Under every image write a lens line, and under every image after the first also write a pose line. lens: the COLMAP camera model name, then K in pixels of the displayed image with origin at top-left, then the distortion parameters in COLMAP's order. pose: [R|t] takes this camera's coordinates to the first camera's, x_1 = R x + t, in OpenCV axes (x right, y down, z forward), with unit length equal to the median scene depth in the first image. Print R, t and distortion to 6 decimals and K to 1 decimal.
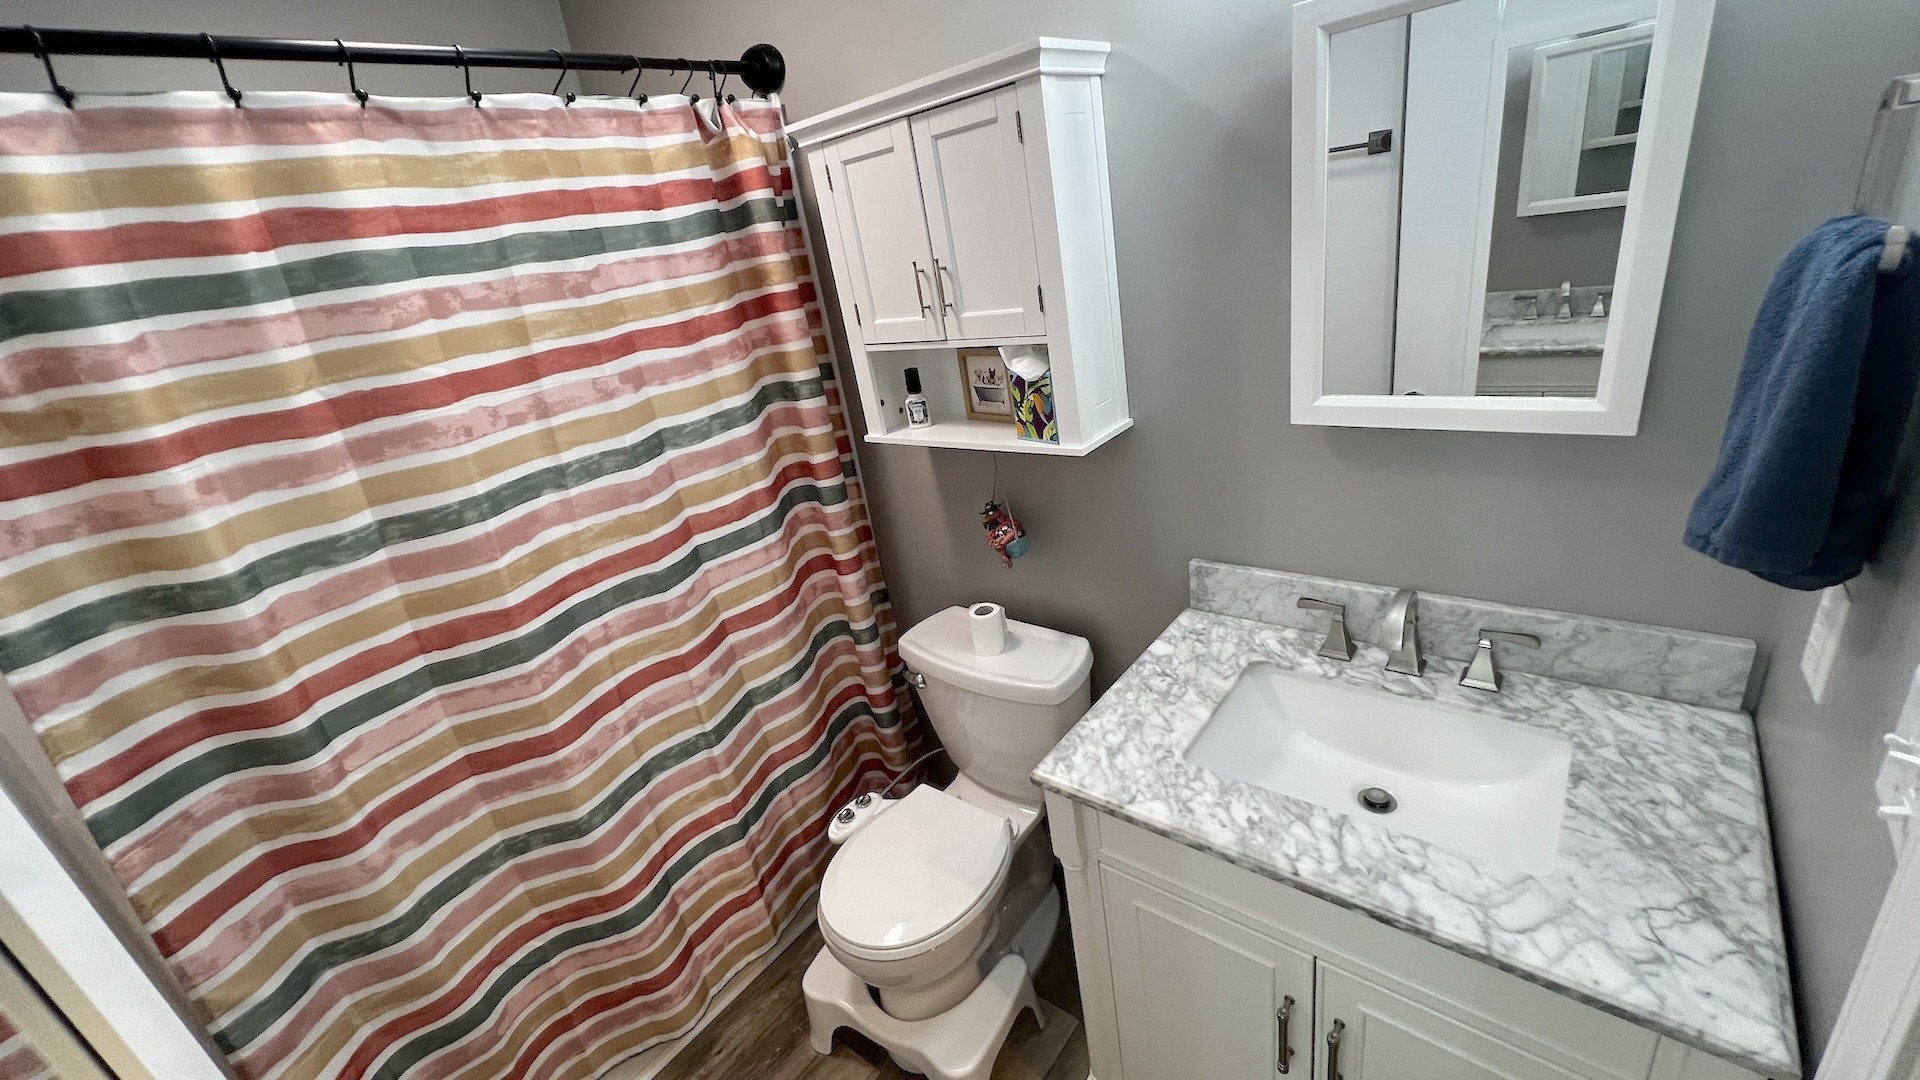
lens RADIAL K [[770.9, 0, 959.4], [0, 770.9, 540.7], [0, 0, 1]] dist [-0.002624, 0.001208]
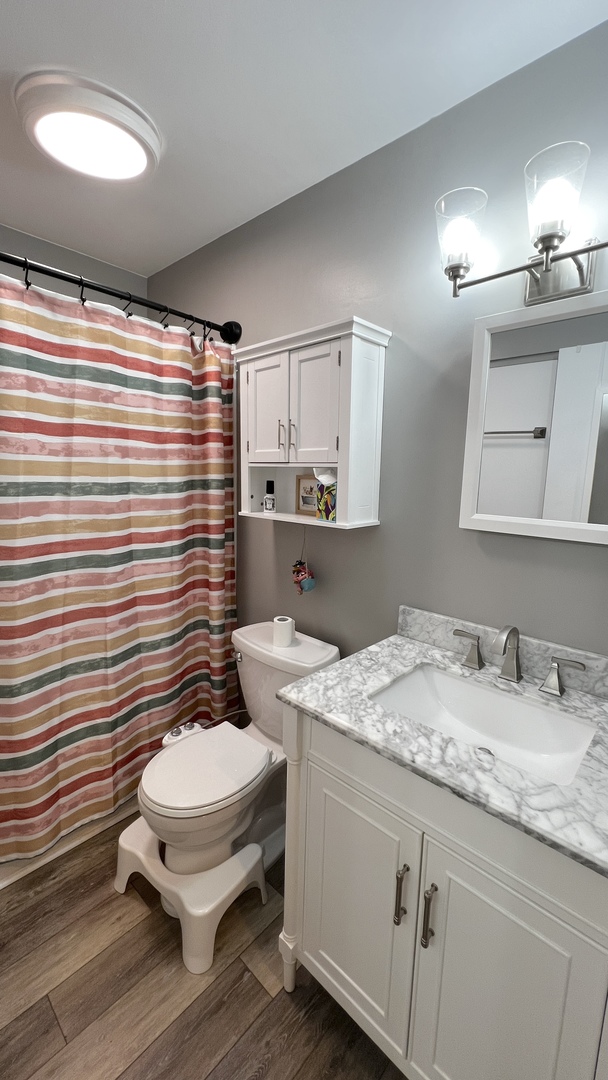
lens RADIAL K [[434.8, 0, 309.0], [0, 434.8, 538.1], [0, 0, 1]] dist [-0.002034, 0.001508]
pose [[0.981245, 0.189322, -0.036281, 0.119187], [-0.192577, 0.954407, -0.228080, 0.168333], [-0.008553, 0.230789, 0.972966, 0.006893]]
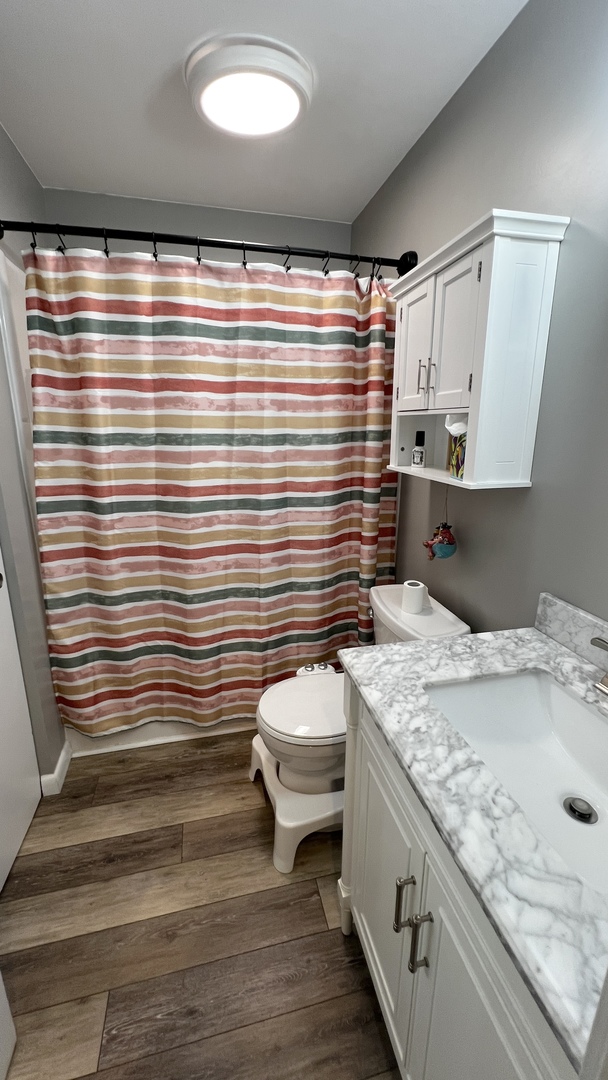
lens RADIAL K [[434.8, 0, 307.7], [0, 434.8, 538.4], [0, 0, 1]] dist [-0.002034, 0.001508]
pose [[0.783389, 0.311302, -0.537953, 0.414924], [-0.351196, 0.935818, 0.030111, 0.068717], [0.512799, 0.165338, 0.842437, 0.142374]]
